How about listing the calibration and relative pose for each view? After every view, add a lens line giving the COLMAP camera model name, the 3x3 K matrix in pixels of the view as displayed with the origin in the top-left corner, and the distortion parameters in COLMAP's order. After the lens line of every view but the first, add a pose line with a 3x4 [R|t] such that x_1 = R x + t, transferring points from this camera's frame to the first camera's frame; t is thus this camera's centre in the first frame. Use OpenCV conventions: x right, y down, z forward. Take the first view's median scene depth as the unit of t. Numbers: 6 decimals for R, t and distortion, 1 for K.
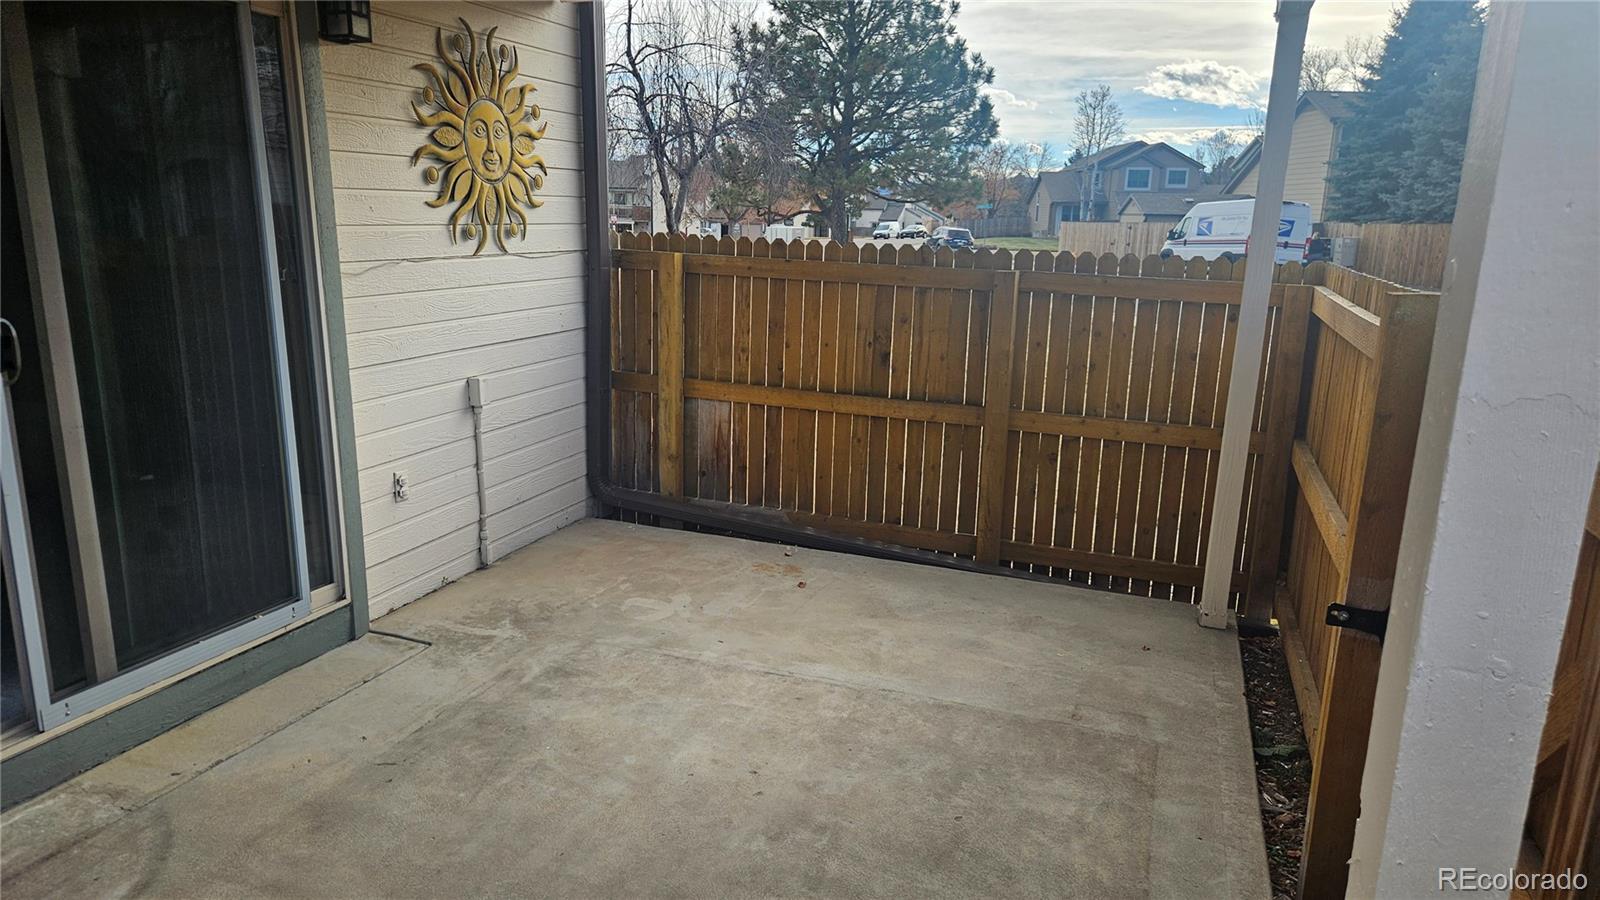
lens RADIAL K [[1055.6, 0, 786.1], [0, 1055.6, 450.0], [0, 0, 1]] dist [0.081166, -0.068163]
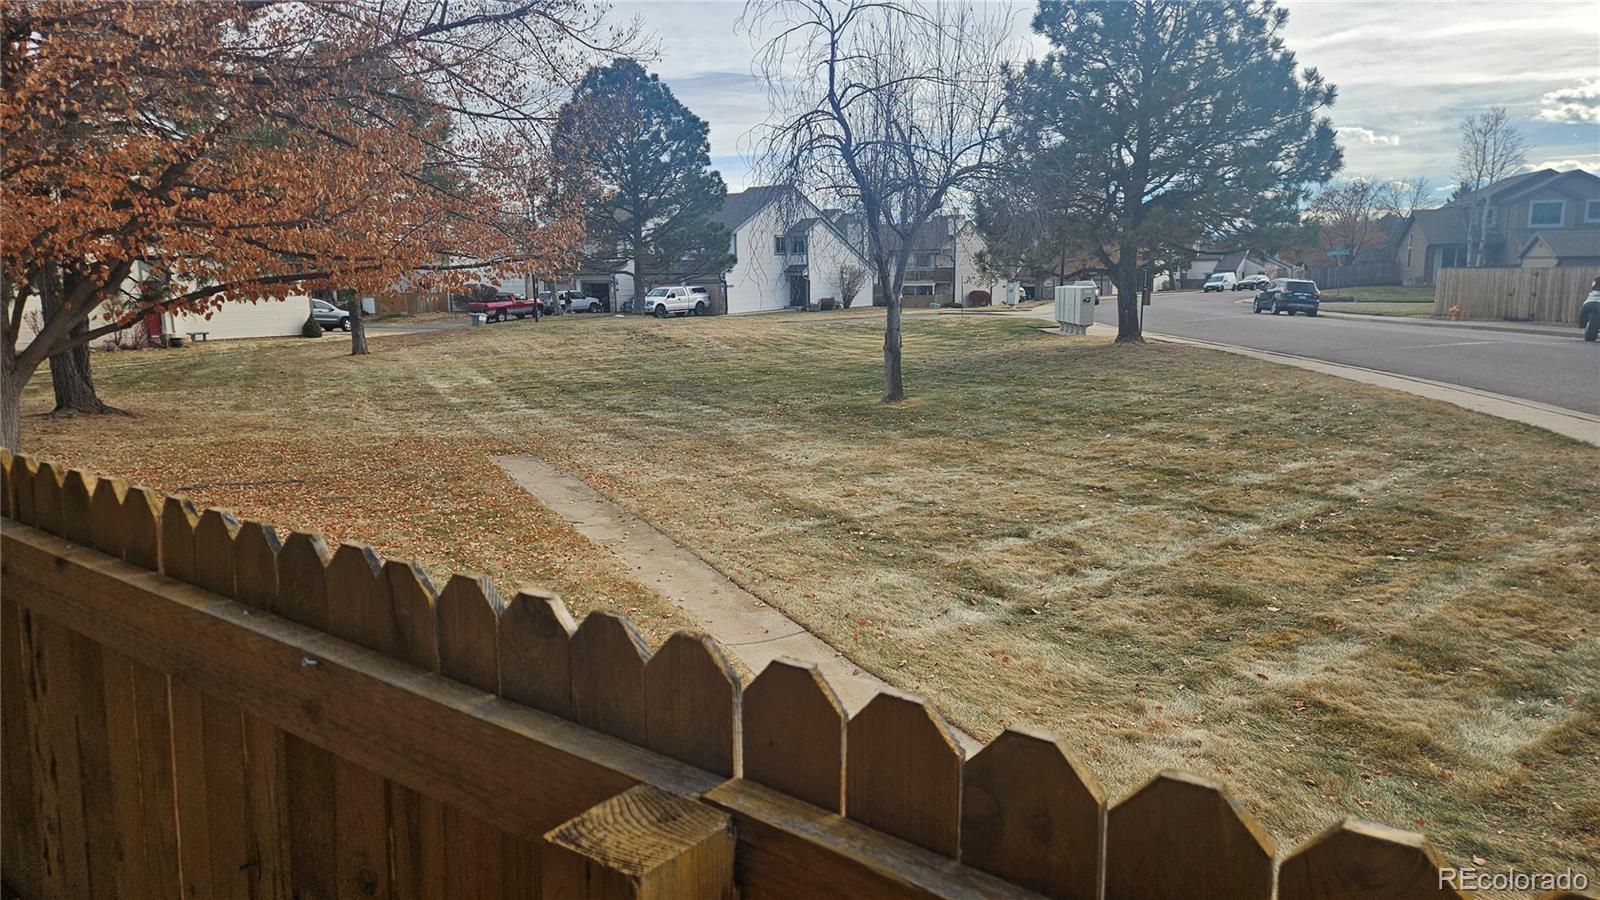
lens RADIAL K [[1055.6, 0, 786.1], [0, 1055.6, 450.0], [0, 0, 1]] dist [0.081166, -0.068163]
pose [[0.956662, 0.016780, -0.290715, 0.037564], [-0.032601, 0.998234, -0.049660, -0.029846], [0.289369, 0.056986, 0.955520, 0.118417]]
